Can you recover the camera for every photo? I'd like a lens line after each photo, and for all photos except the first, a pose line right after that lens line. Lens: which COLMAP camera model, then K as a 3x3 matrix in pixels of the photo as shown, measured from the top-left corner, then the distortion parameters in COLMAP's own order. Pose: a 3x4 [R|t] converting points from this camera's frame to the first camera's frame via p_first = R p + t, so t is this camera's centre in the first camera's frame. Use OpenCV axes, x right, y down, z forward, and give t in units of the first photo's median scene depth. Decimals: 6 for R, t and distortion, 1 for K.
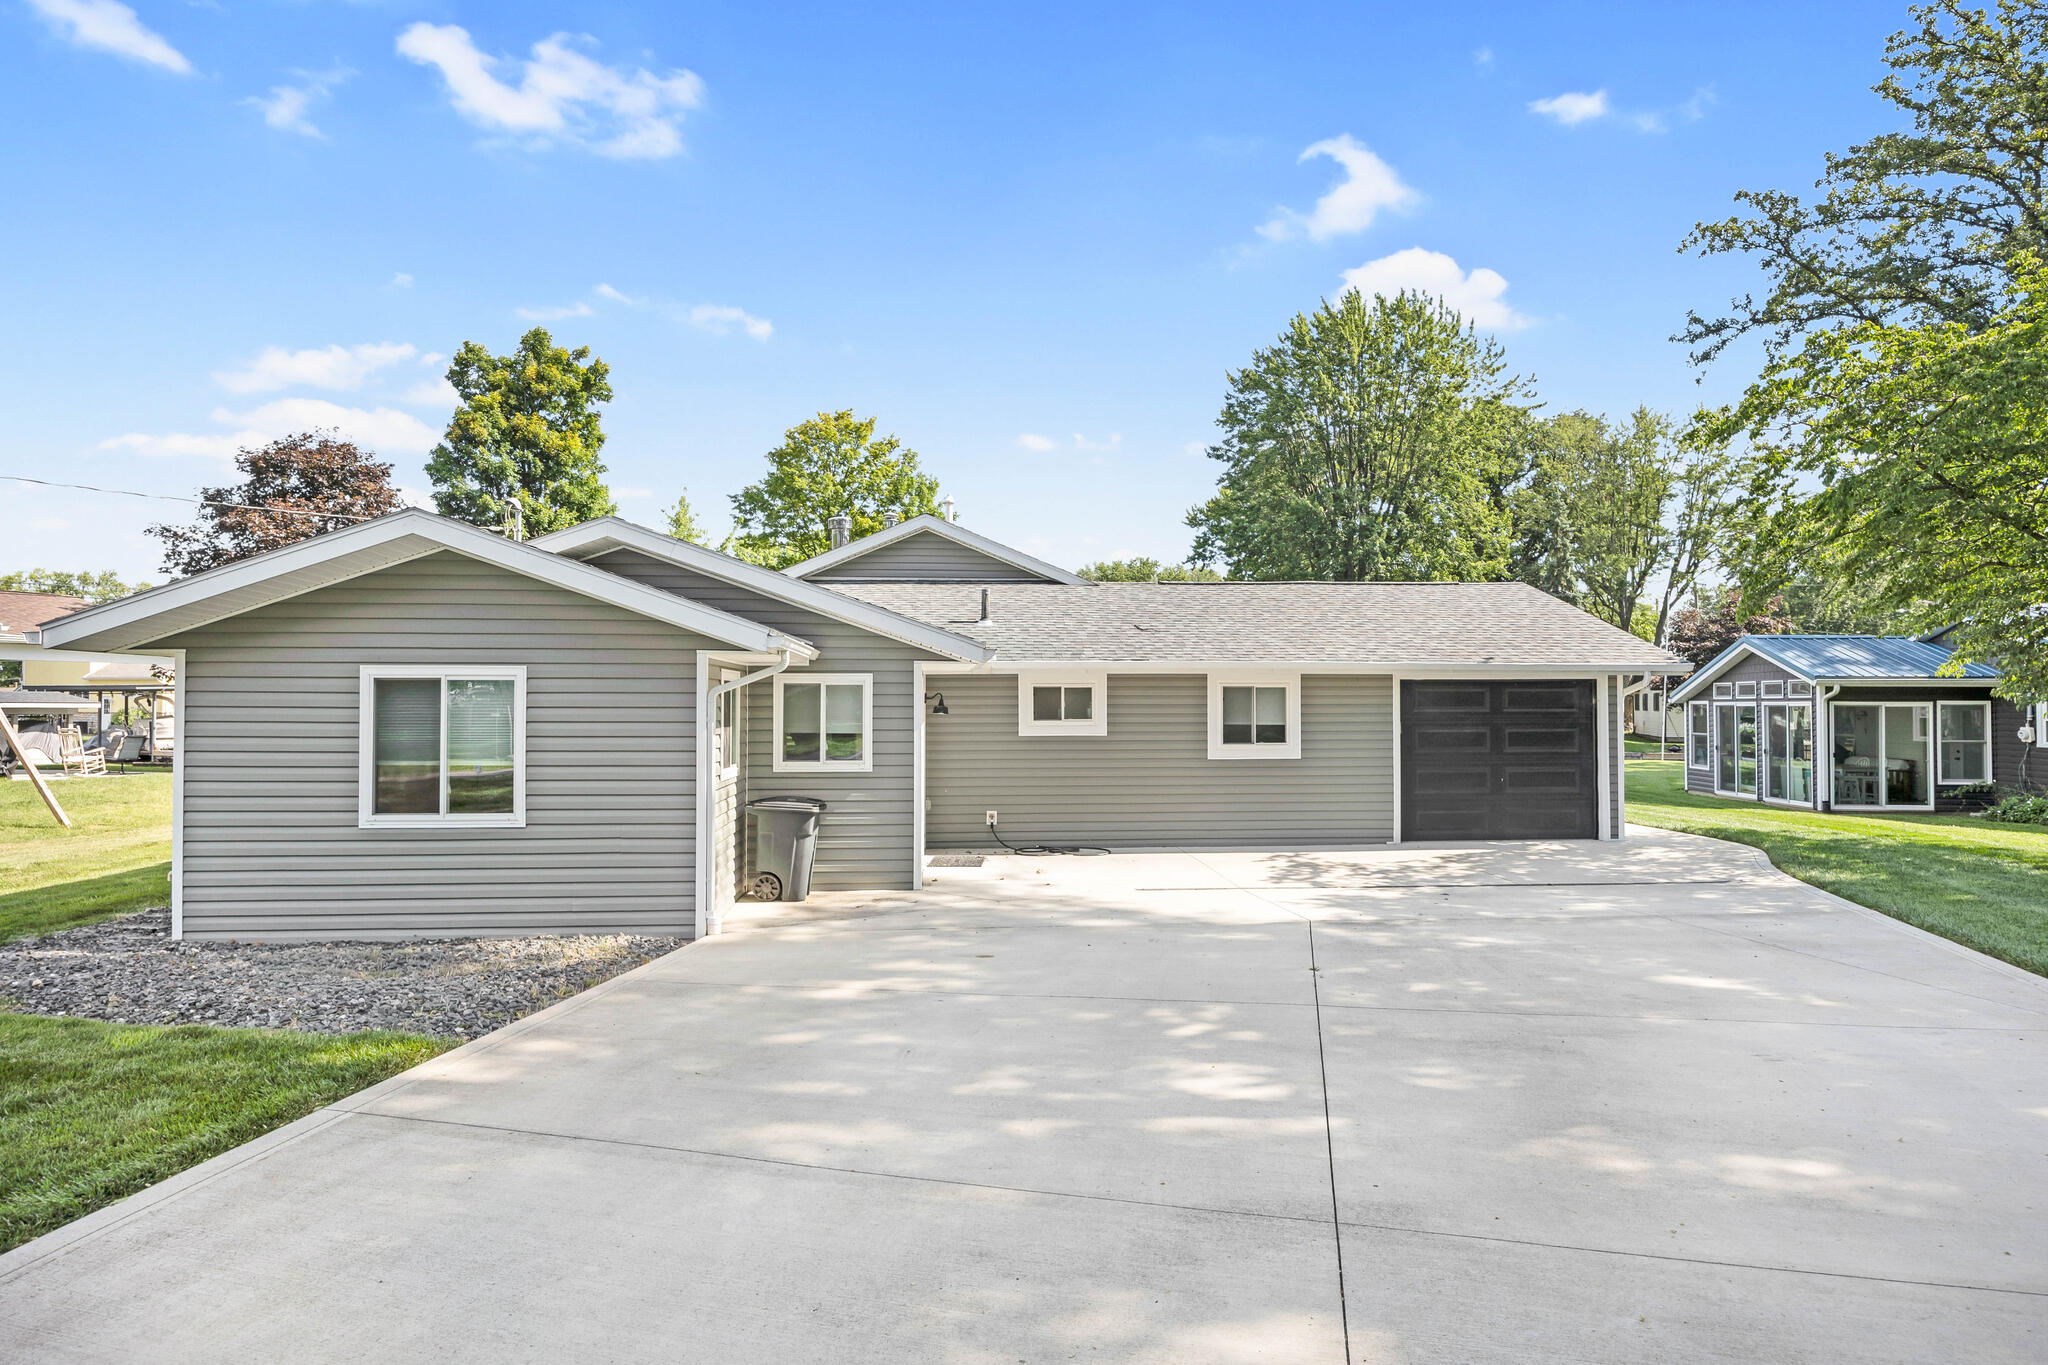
lens RADIAL K [[1264.3, 0, 1019.4], [0, 1264.3, 675.0], [0, 0, 1]] dist [-0.006995, -0.002047]
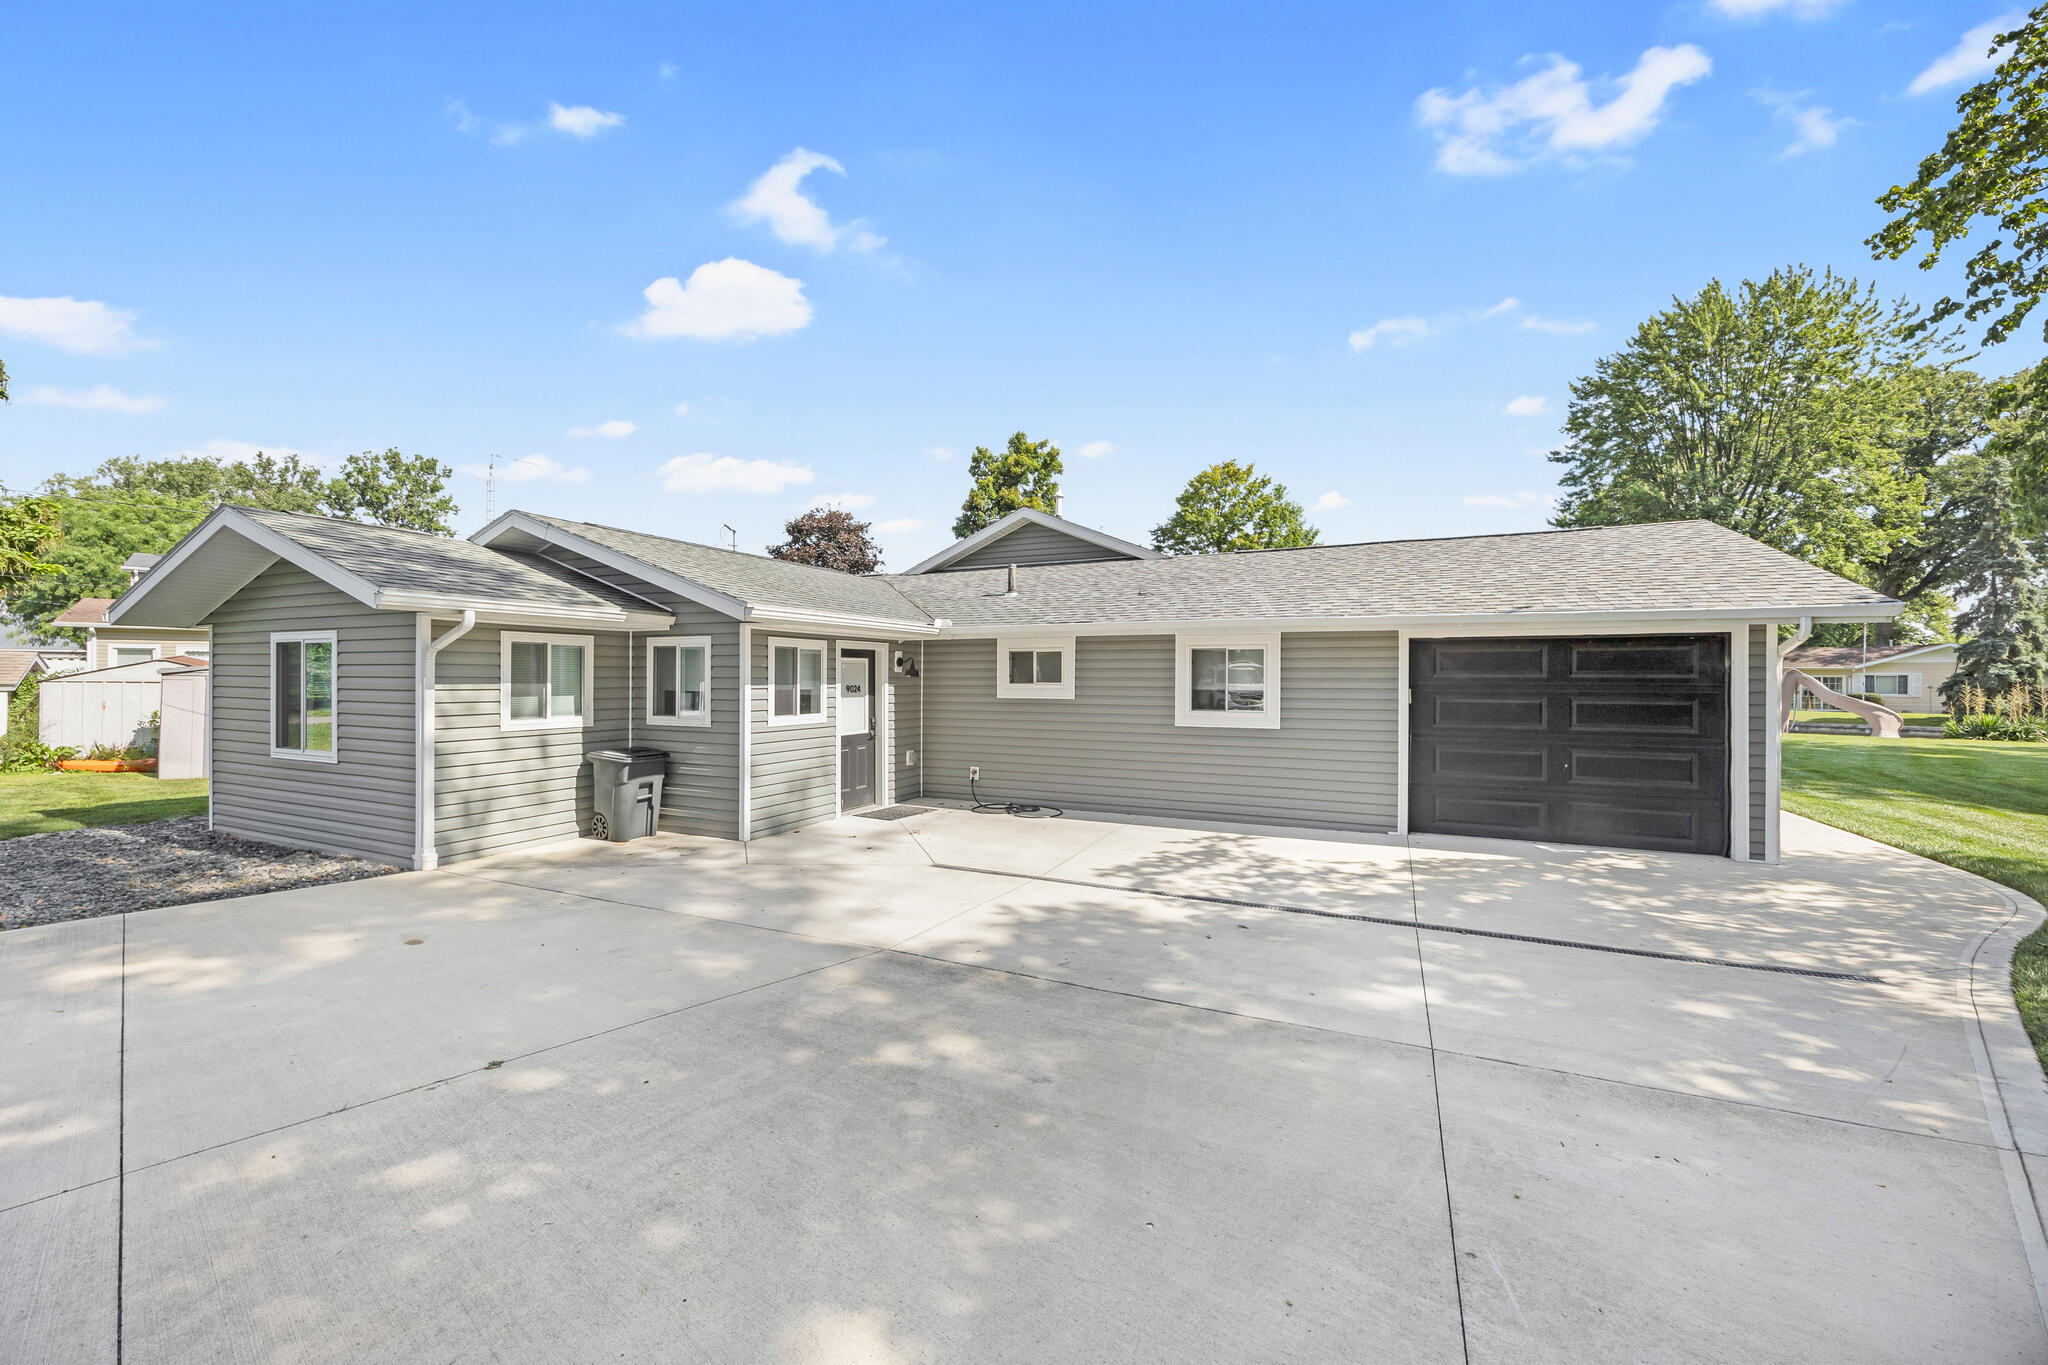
lens RADIAL K [[799.2, 0, 1024.0], [0, 799.2, 682.5], [0, 0, 1]] dist [-0.003196, -0.000236]
pose [[0.861941, 0.007713, -0.506950, 0.351965], [0.007424, 0.999585, 0.027831, 0.016357], [0.506955, -0.027752, 0.861526, 0.422306]]
